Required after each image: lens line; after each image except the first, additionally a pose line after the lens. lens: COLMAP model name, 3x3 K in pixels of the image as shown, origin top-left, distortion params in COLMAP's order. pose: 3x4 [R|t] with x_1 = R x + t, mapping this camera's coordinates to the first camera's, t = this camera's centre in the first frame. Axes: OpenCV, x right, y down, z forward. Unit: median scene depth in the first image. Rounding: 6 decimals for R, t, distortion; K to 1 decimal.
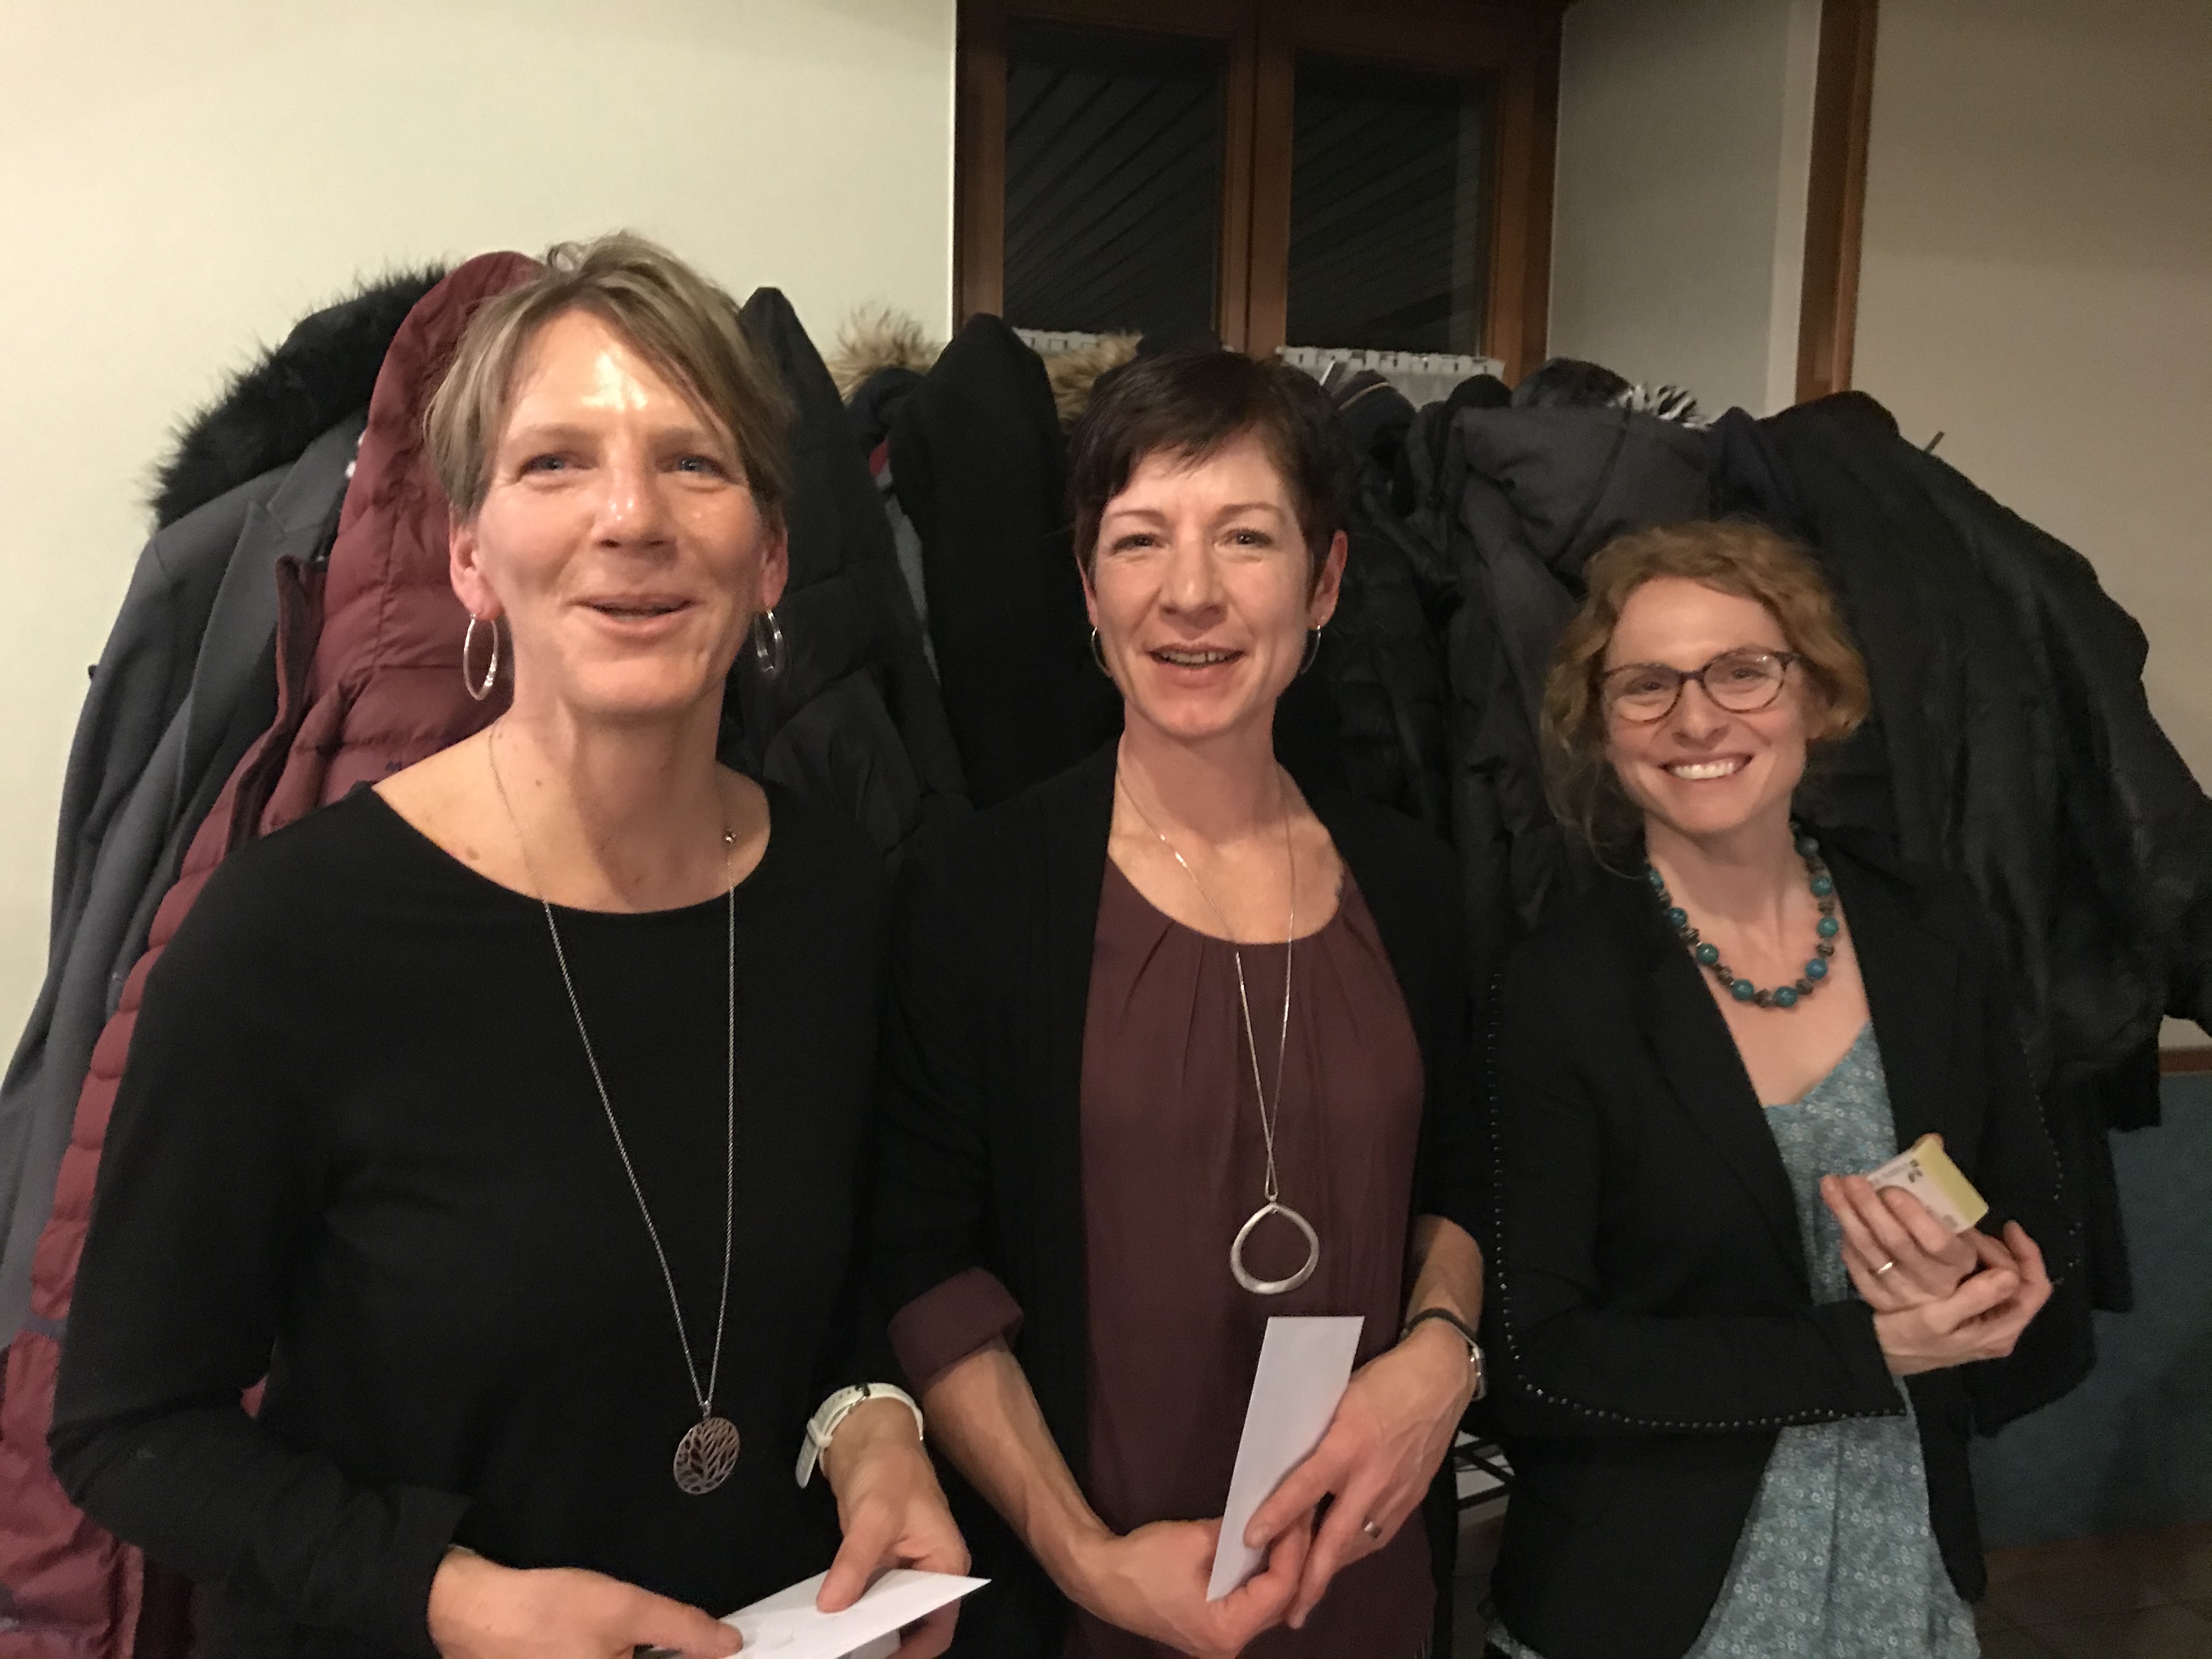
lens RADIAL K [[1878.0, 0, 1097.6], [0, 1878.0, 825.3], [0, 0, 1]] dist [0.028800, 0.009437]
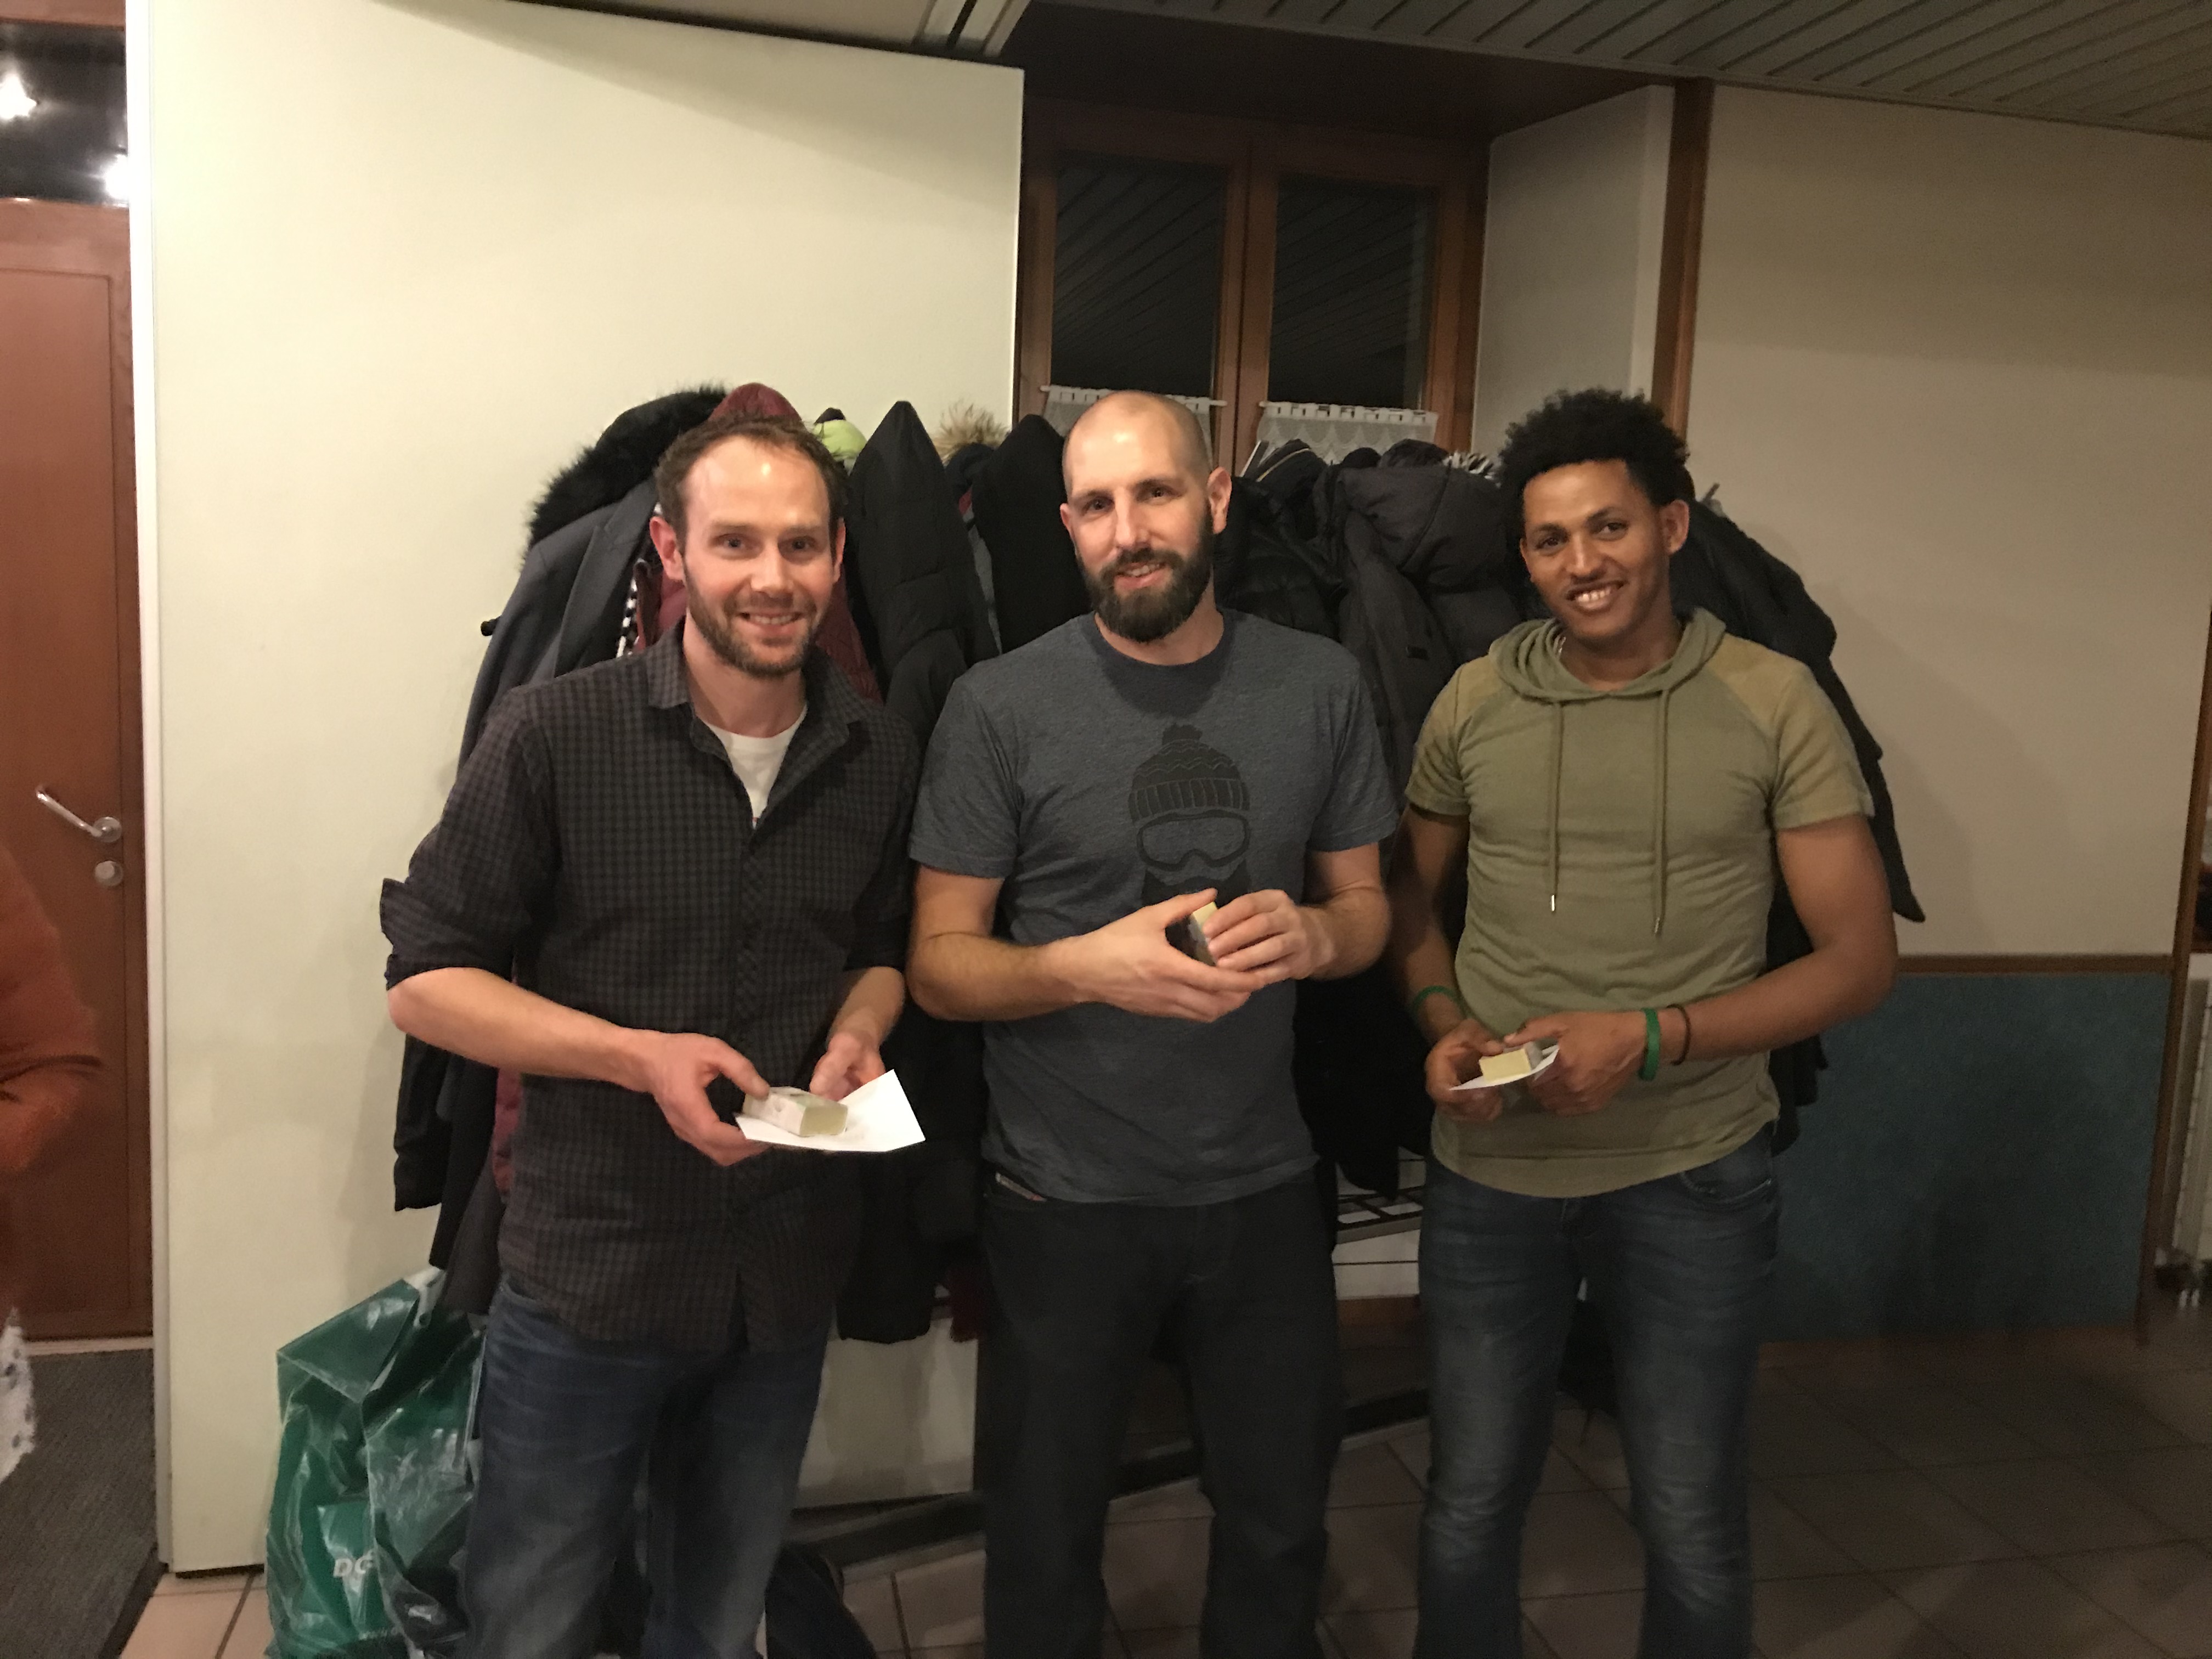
lens RADIAL K [[1878.0, 0, 1115.5], [0, 1878.0, 824.5], [0, 0, 1]] dist [0.028800, 0.009437]
pose [[0.999670, 0.019421, -0.016839, 0.037464], [-0.019383, 0.999809, 0.002416, 0.062573], [0.016883, -0.002089, 0.999855, -0.506881]]
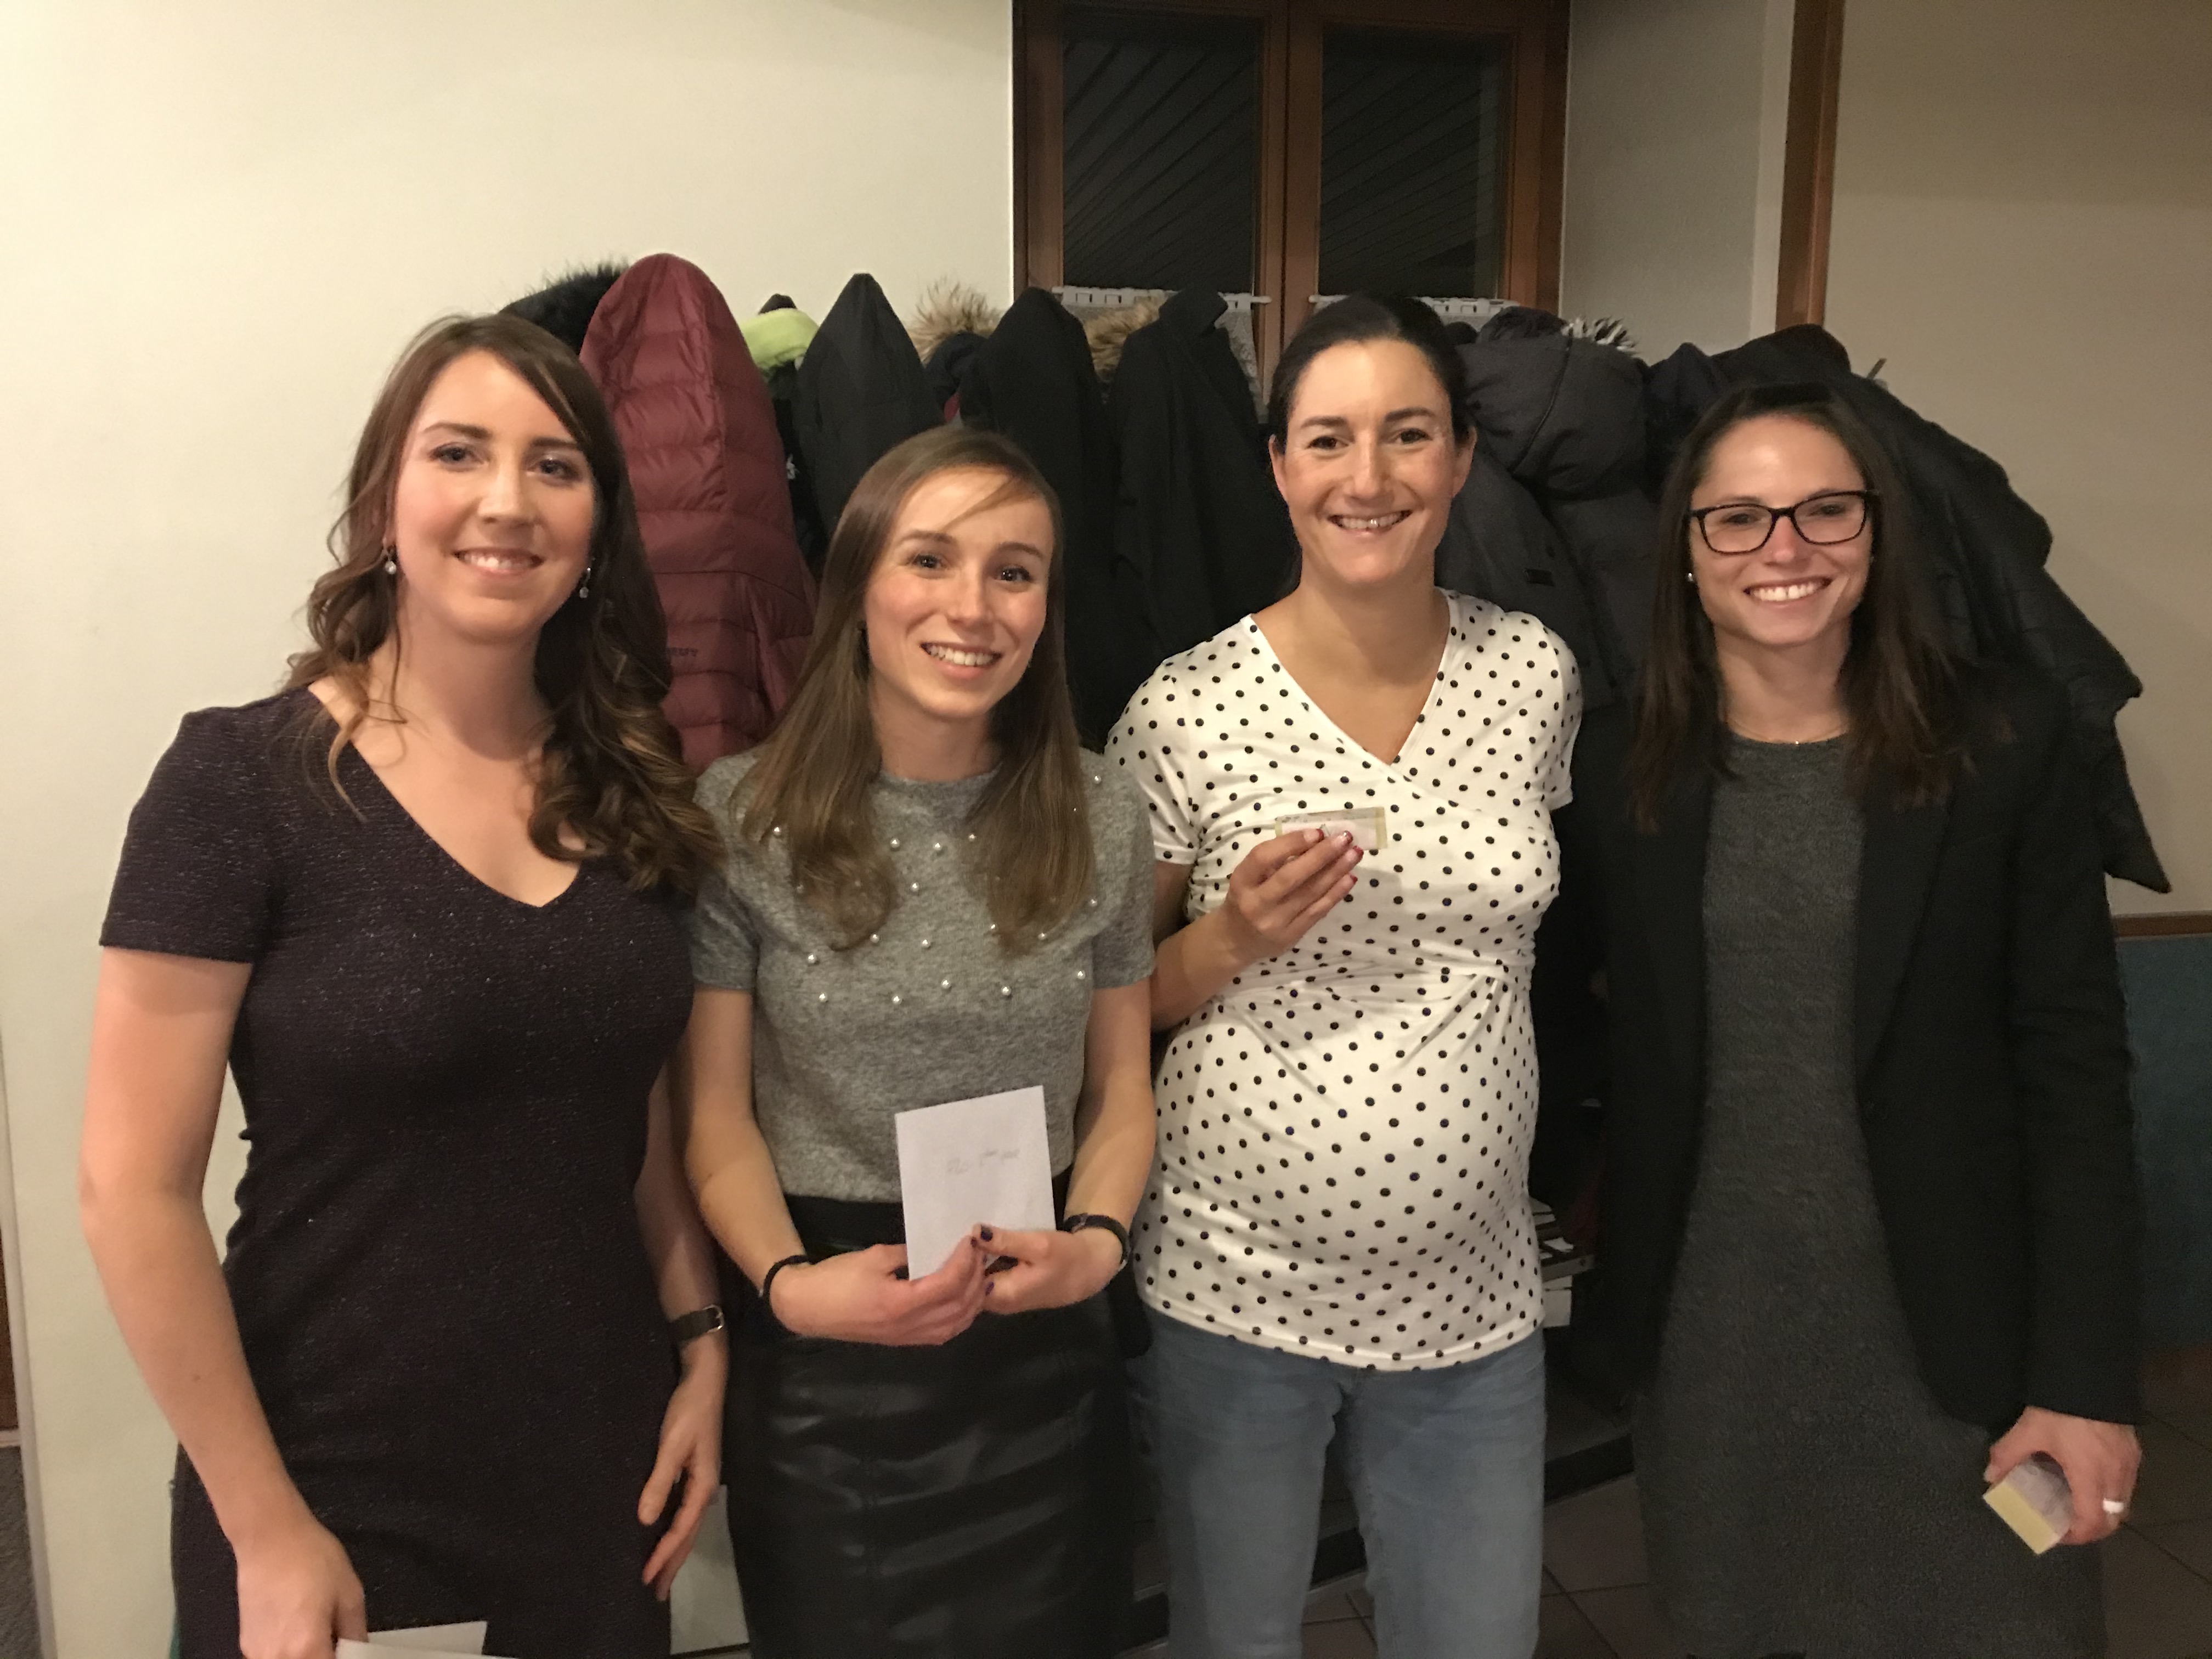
lens RADIAL K [[1878.0, 0, 1102.0], [0, 1878.0, 835.9], [0, 0, 1]] dist [0.028800, 0.009437]
pose [[0.998765, -0.017185, -0.046616, 0.031070], [0.018734, 0.999279, 0.033008, 0.043001], [0.046015, -0.033841, 0.998367, -0.215065]]
